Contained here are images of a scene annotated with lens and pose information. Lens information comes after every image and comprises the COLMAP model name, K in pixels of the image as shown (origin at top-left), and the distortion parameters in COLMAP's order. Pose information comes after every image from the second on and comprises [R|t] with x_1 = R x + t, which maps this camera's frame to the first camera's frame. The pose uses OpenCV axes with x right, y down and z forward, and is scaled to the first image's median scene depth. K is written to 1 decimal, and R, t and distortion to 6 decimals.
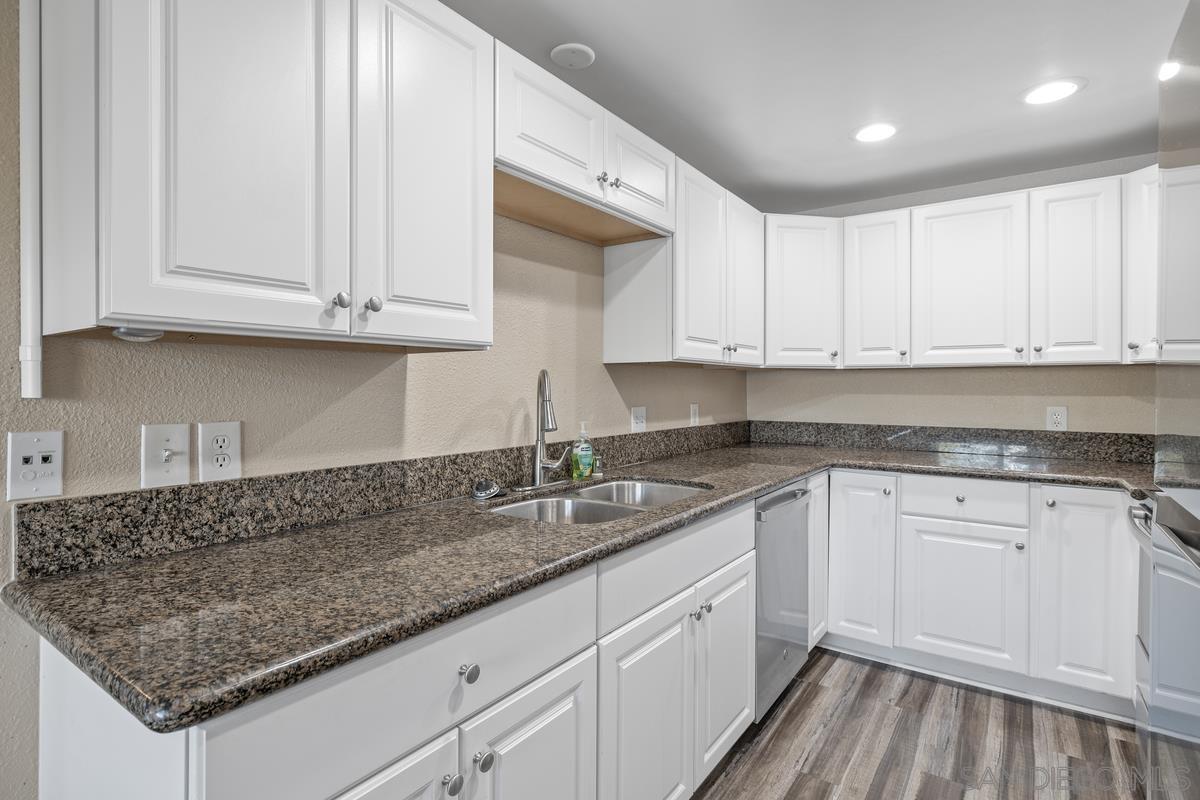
lens RADIAL K [[613.3, 0, 599.5], [0, 613.3, 384.4], [0, 0, 1]] dist [0.005596, 0.002124]
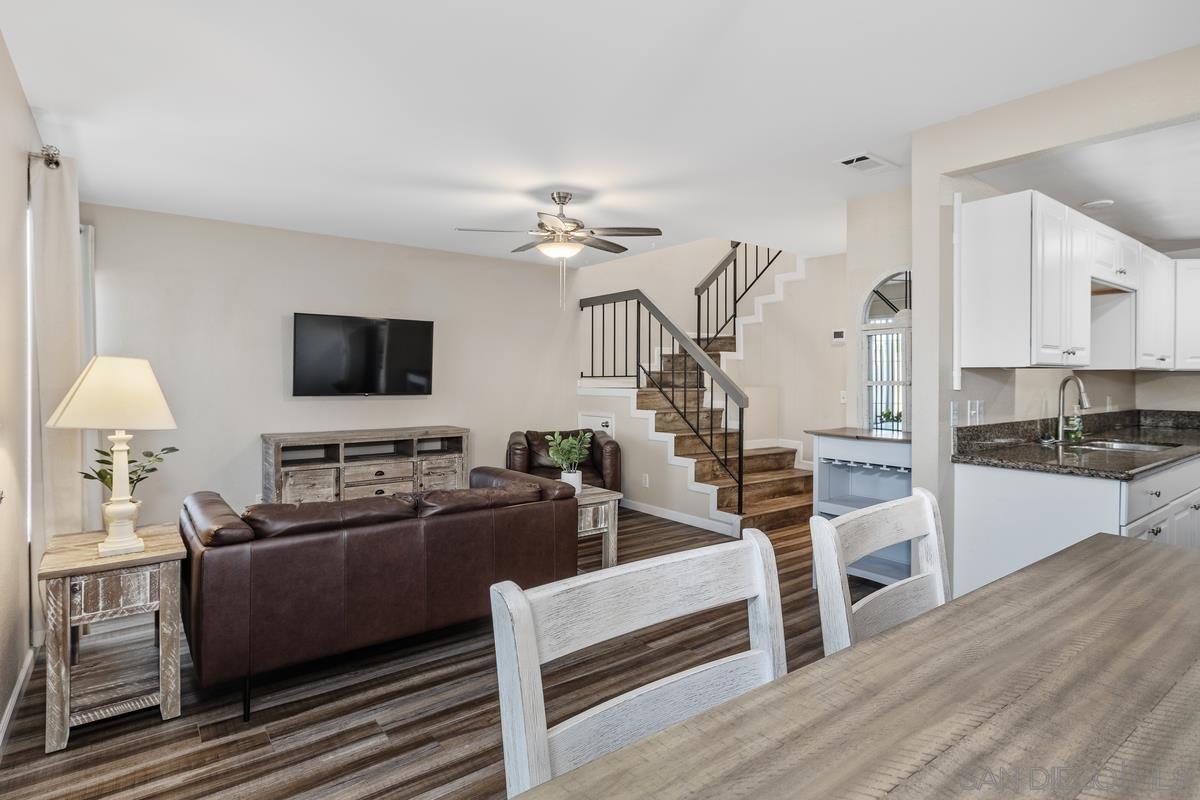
lens RADIAL K [[613.3, 0, 598.5], [0, 613.3, 386.6], [0, 0, 1]] dist [0.005596, 0.002124]
pose [[0.952130, -0.002509, -0.305684, -0.126453], [0.005386, 0.999949, 0.008568, -0.002140], [0.305647, -0.009804, 0.952094, -0.170145]]
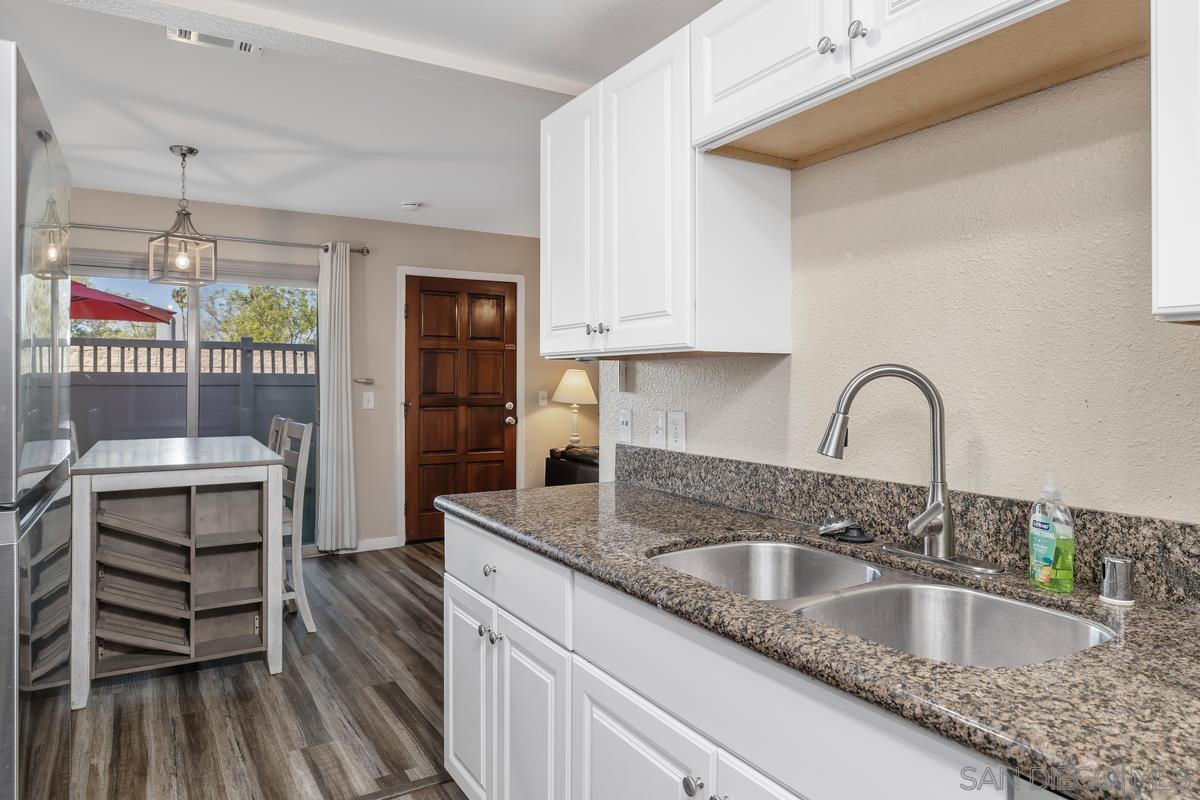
lens RADIAL K [[745.5, 0, 606.6], [0, 745.5, 371.4], [0, 0, 1]] dist [-0.002253, 0.001781]
pose [[-0.395675, -0.015891, -0.918253, 1.033662], [-0.002467, 0.999865, -0.016241, -0.004859], [0.918387, -0.004161, -0.395661, 1.478423]]
